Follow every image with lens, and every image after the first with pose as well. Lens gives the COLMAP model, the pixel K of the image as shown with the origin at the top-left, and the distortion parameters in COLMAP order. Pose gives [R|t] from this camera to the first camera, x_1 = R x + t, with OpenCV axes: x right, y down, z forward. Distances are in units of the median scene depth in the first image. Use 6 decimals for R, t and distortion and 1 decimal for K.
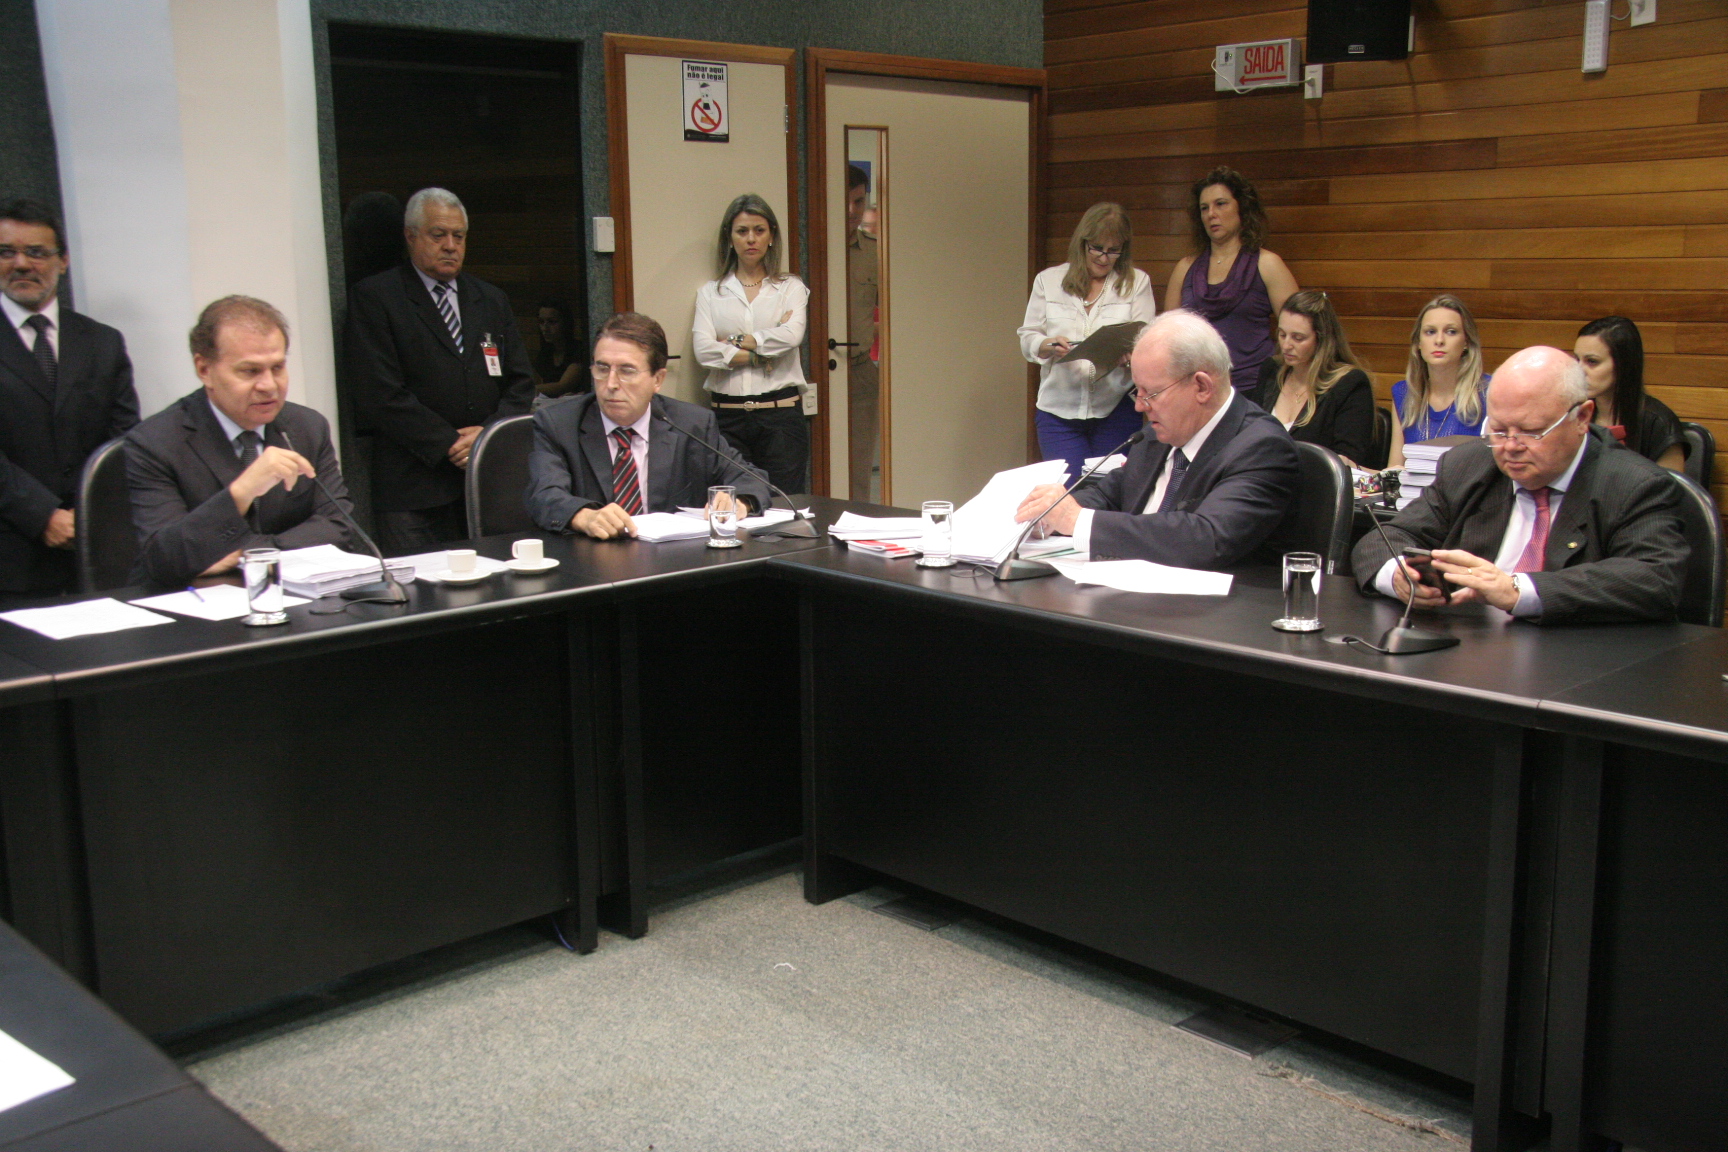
lens RADIAL K [[1844.5, 0, 864.2], [0, 1844.5, 579.5], [0, 0, 1]] dist [-0.029161, 0.000000]
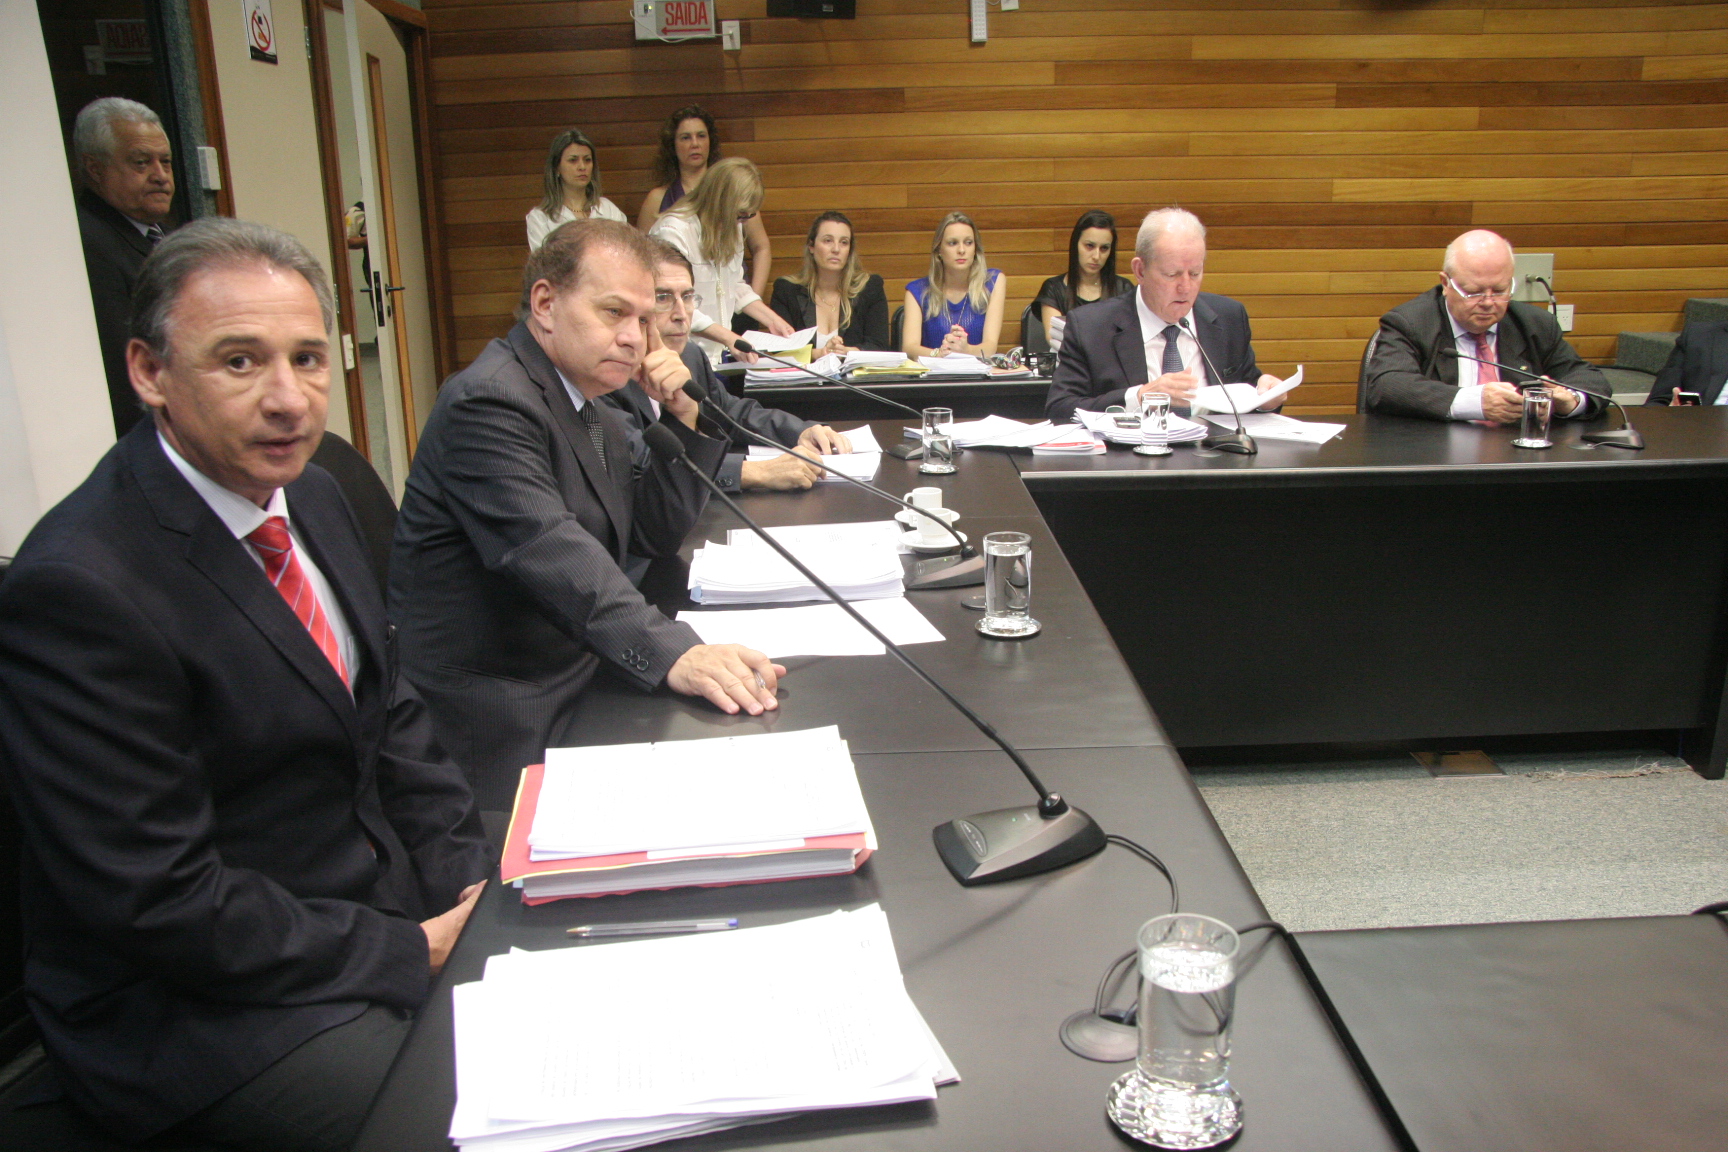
lens RADIAL K [[1447.3, 0, 864.0], [0, 1447.3, 577.9], [0, 0, 1]] dist [-0.131502, 0.006718]
pose [[0.621270, -0.206691, 0.755846, -0.463759], [0.153479, 0.977999, 0.141288, -0.052725], [-0.768419, 0.028228, 0.639324, 0.390455]]
